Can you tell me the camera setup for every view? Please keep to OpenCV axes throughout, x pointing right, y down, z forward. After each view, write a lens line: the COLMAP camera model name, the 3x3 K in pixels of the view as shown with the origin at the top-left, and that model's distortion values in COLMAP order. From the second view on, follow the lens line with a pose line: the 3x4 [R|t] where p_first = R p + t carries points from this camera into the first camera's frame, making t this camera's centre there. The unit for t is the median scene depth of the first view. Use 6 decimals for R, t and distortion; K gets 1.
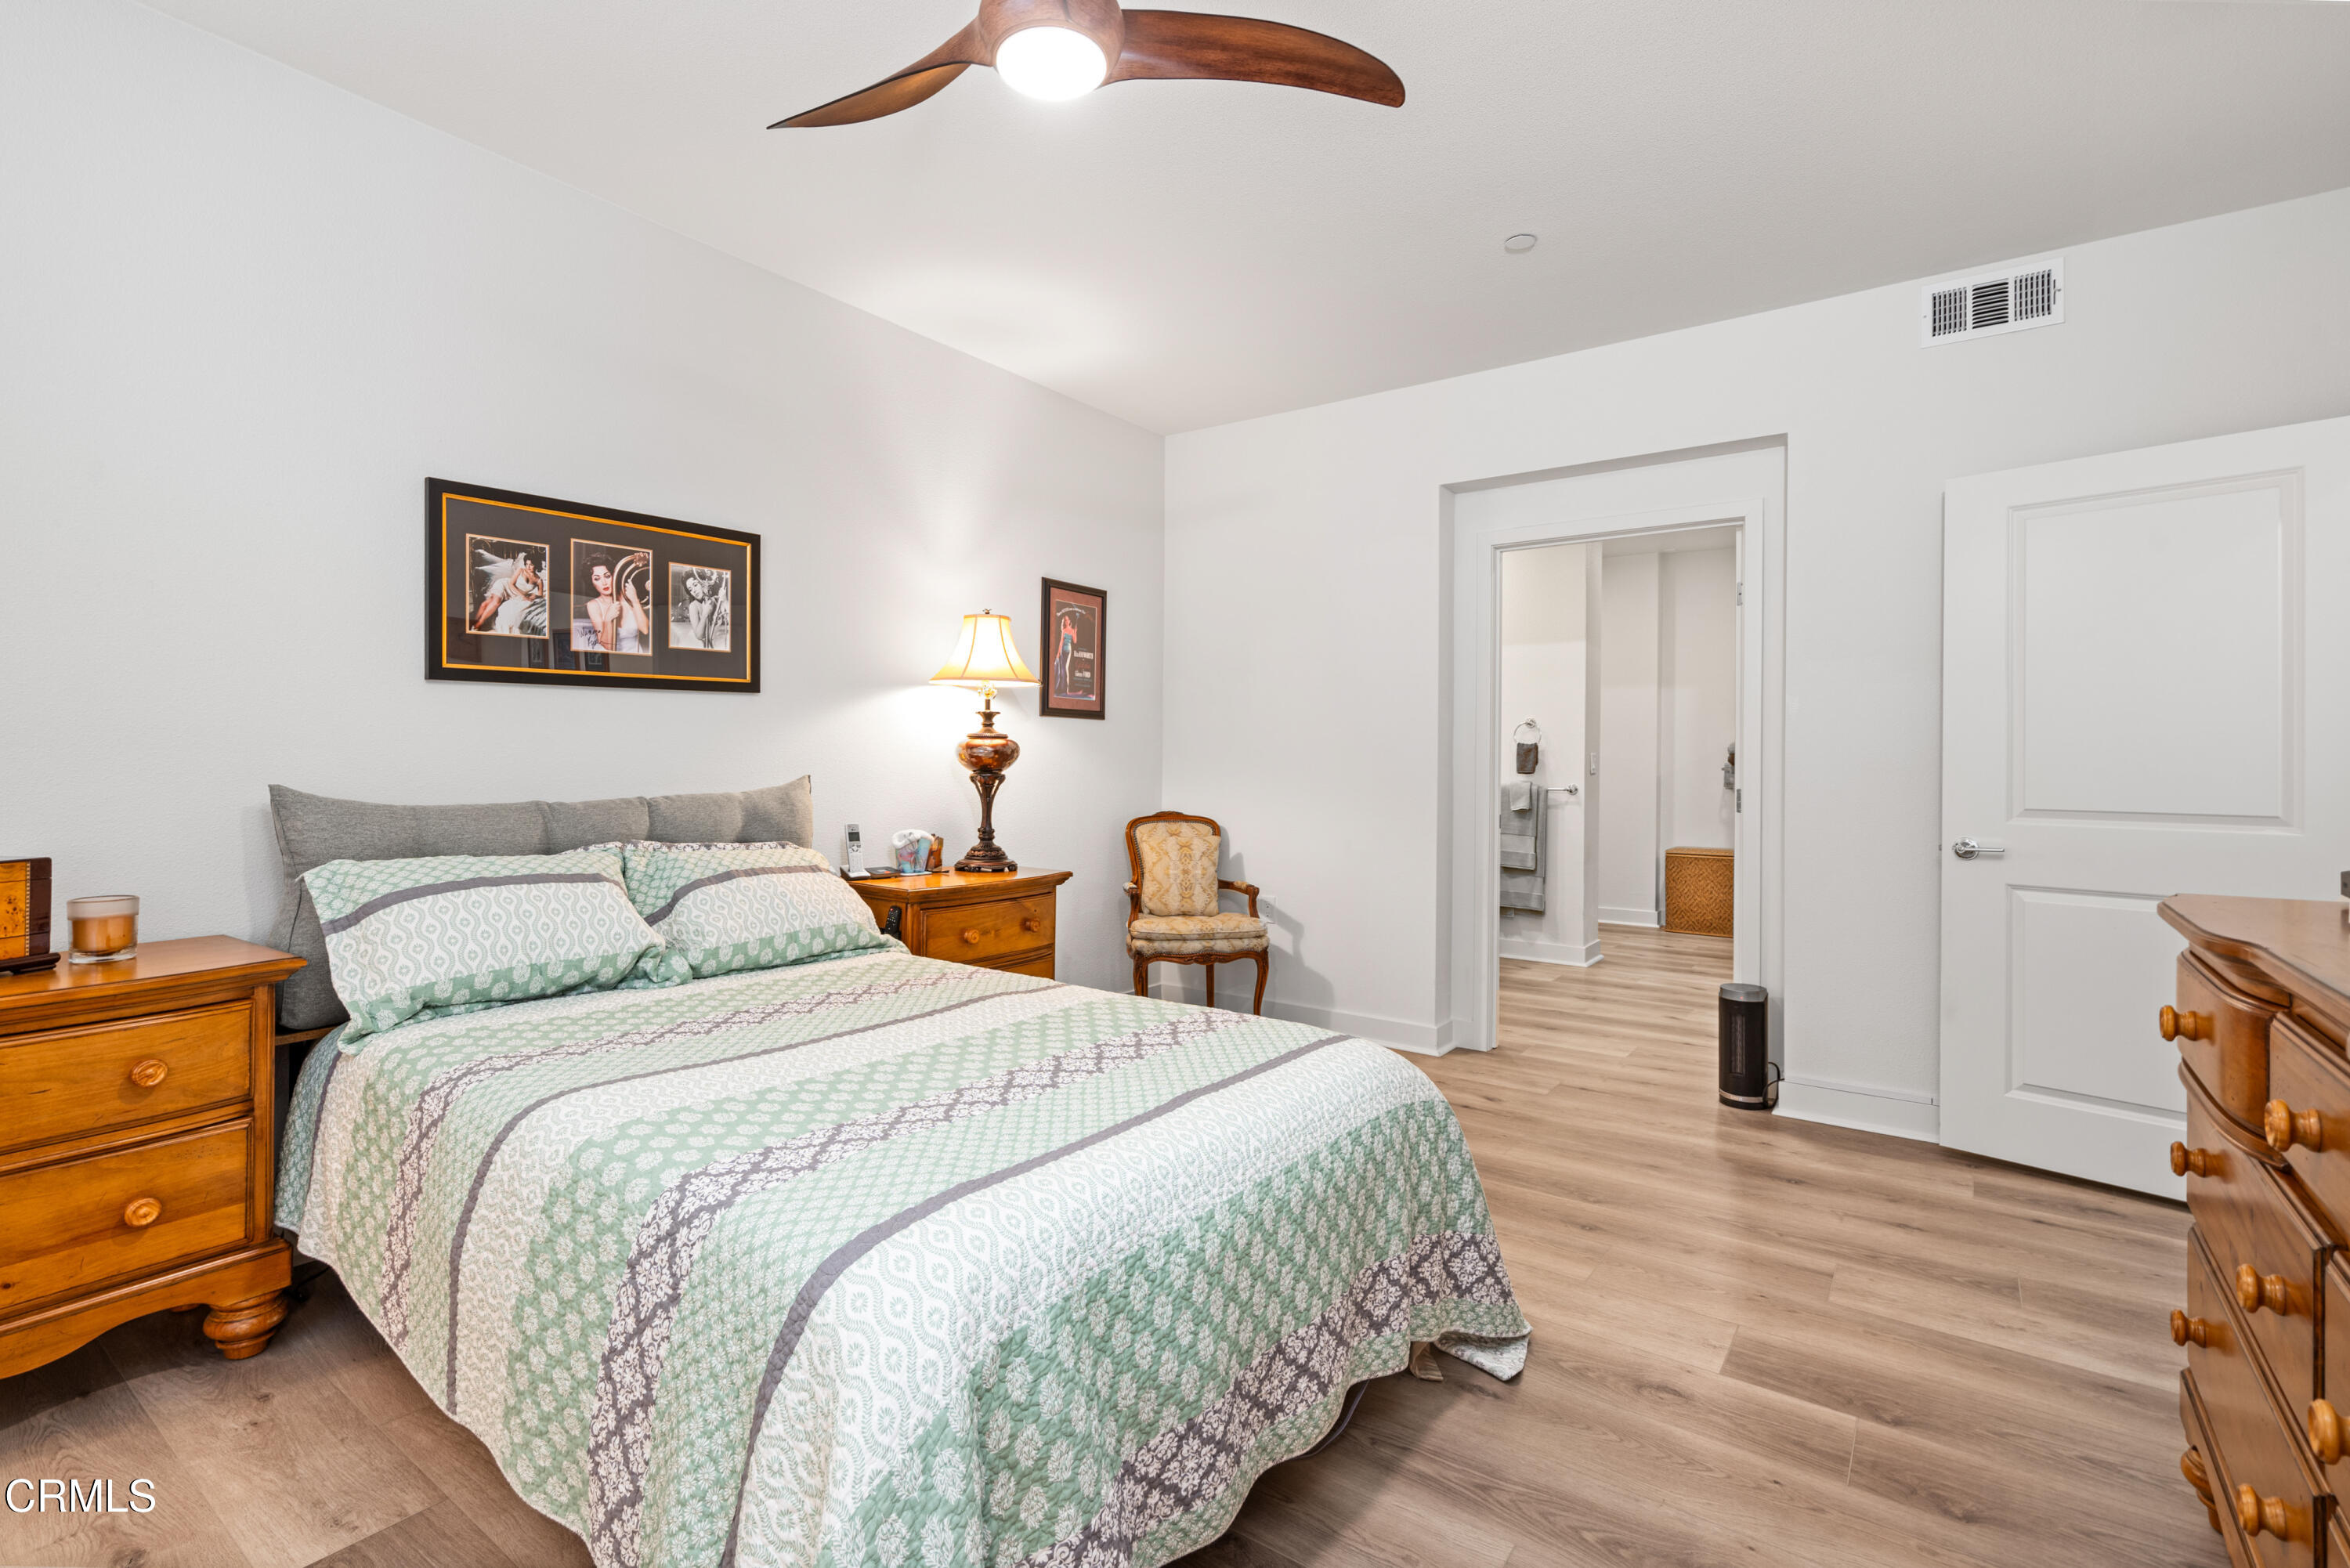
lens RADIAL K [[1062.1, 0, 1176.3], [0, 1062.1, 772.7], [0, 0, 1]] dist [0.003905, 0.001286]
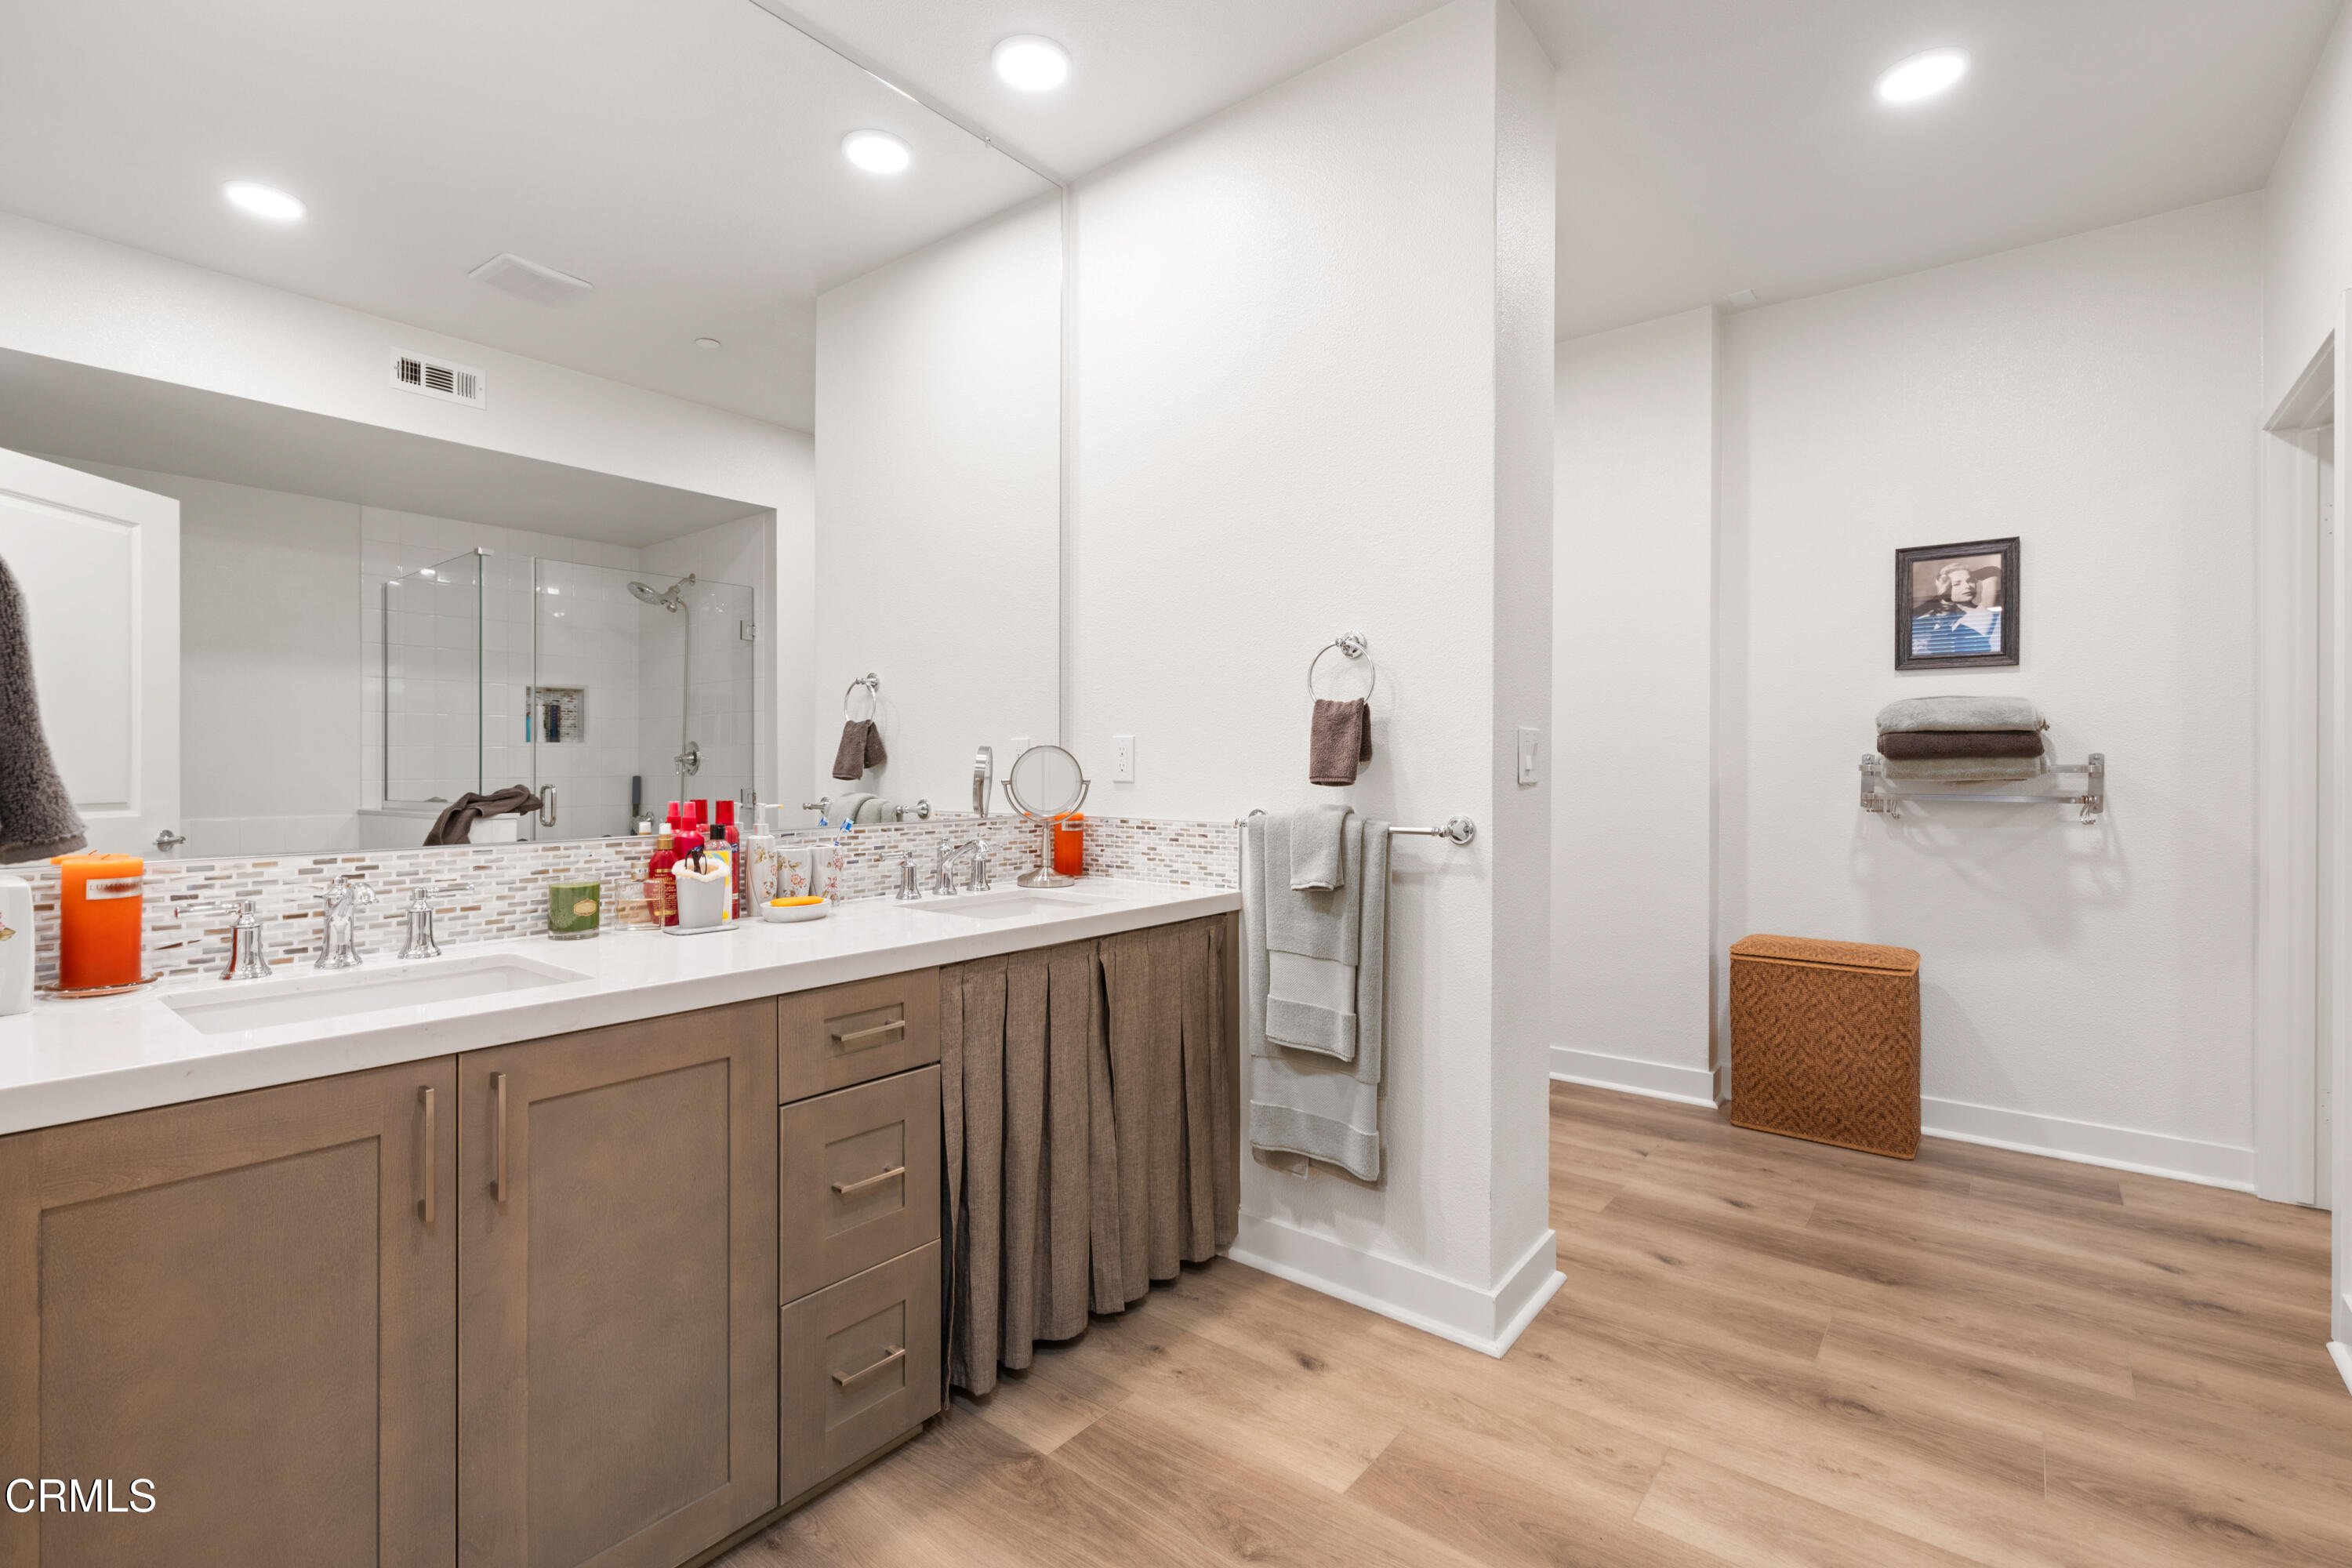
lens RADIAL K [[1063.1, 0, 1175.4], [0, 1063.1, 775.1], [0, 0, 1]] dist [0.003905, 0.001286]
pose [[0.999065, -0.001777, -0.043188, 0.291437], [0.001765, 0.999998, -0.000326, -0.002323], [0.043188, 0.000249, 0.999067, 0.642674]]
